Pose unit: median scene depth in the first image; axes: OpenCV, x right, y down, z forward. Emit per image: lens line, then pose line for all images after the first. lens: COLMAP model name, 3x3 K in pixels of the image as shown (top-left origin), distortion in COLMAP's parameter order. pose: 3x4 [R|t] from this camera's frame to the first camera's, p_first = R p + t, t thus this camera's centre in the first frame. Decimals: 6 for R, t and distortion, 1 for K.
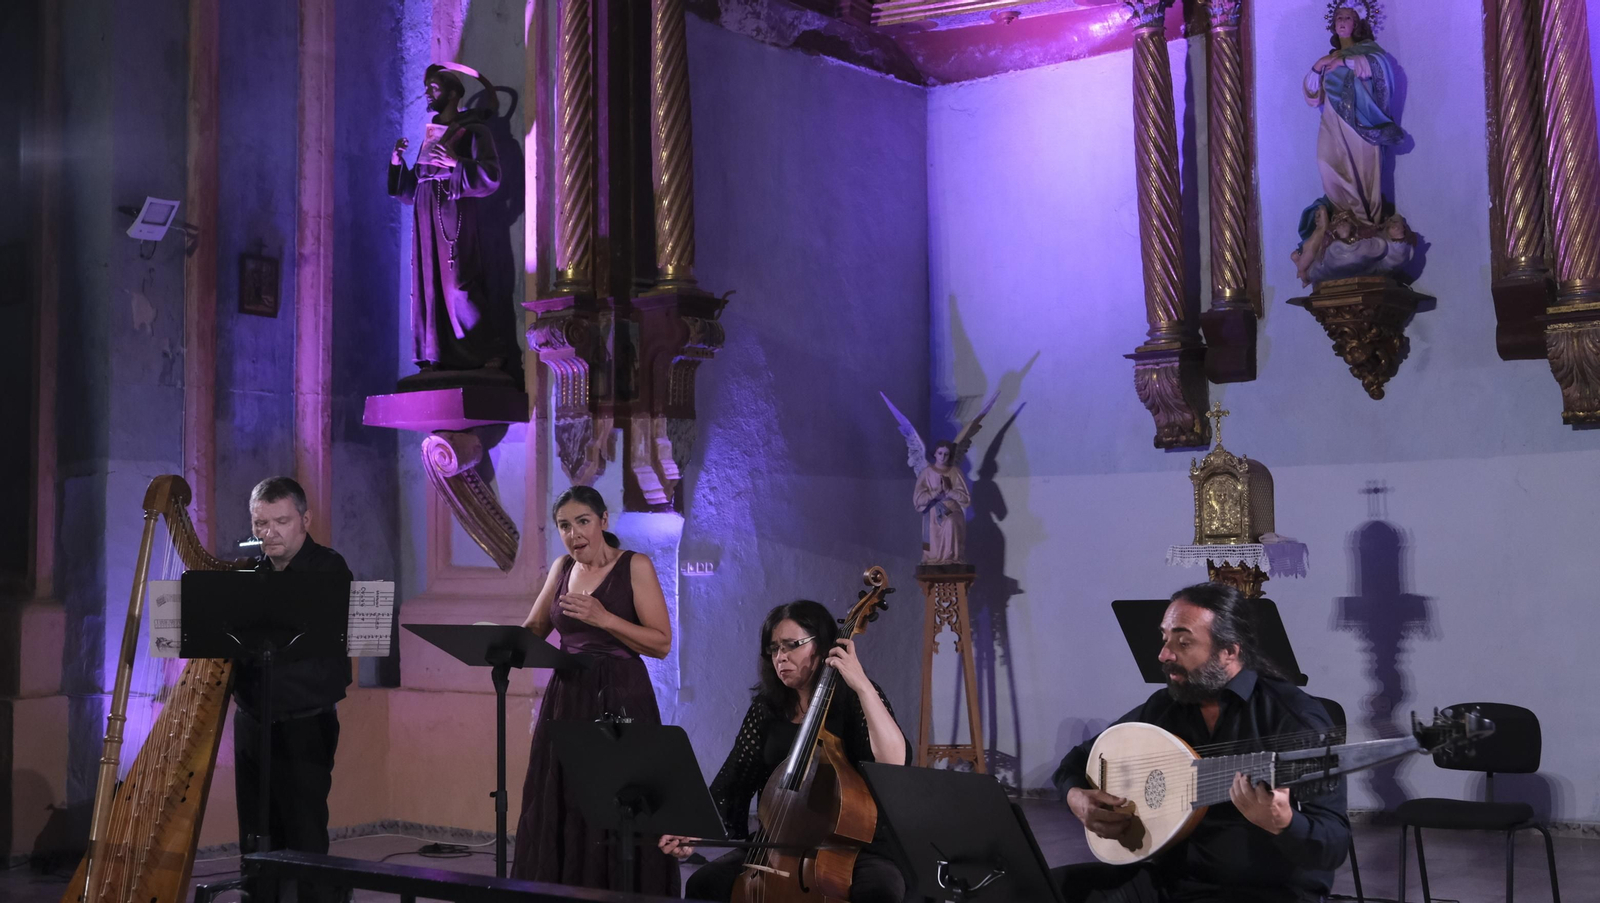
lens RADIAL K [[1931.7, 0, 800.0], [0, 1931.7, 451.5], [0, 0, 1]] dist [-0.010081, 0.007770]
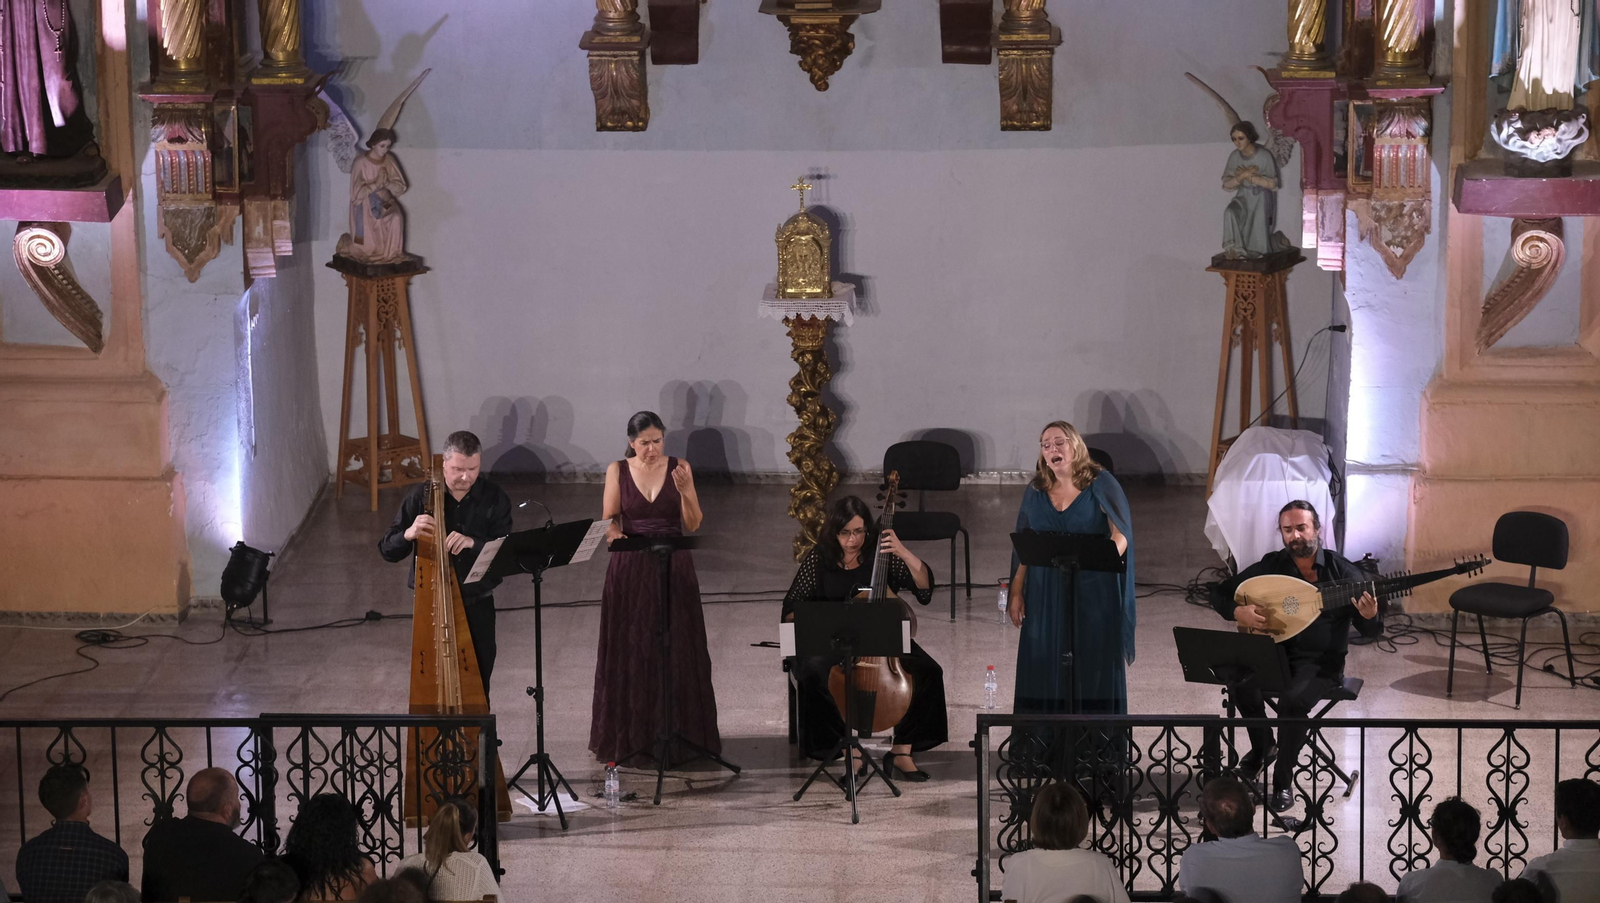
lens RADIAL K [[5545.6, 0, 800.0], [0, 5545.6, 451.5], [0, 0, 1]] dist [0.151175, 1.586012]
pose [[0.825295, -0.129752, 0.549593, -1.385361], [-0.033598, 0.960239, 0.277152, -0.671081], [-0.563701, -0.247197, 0.788121, -1.407090]]
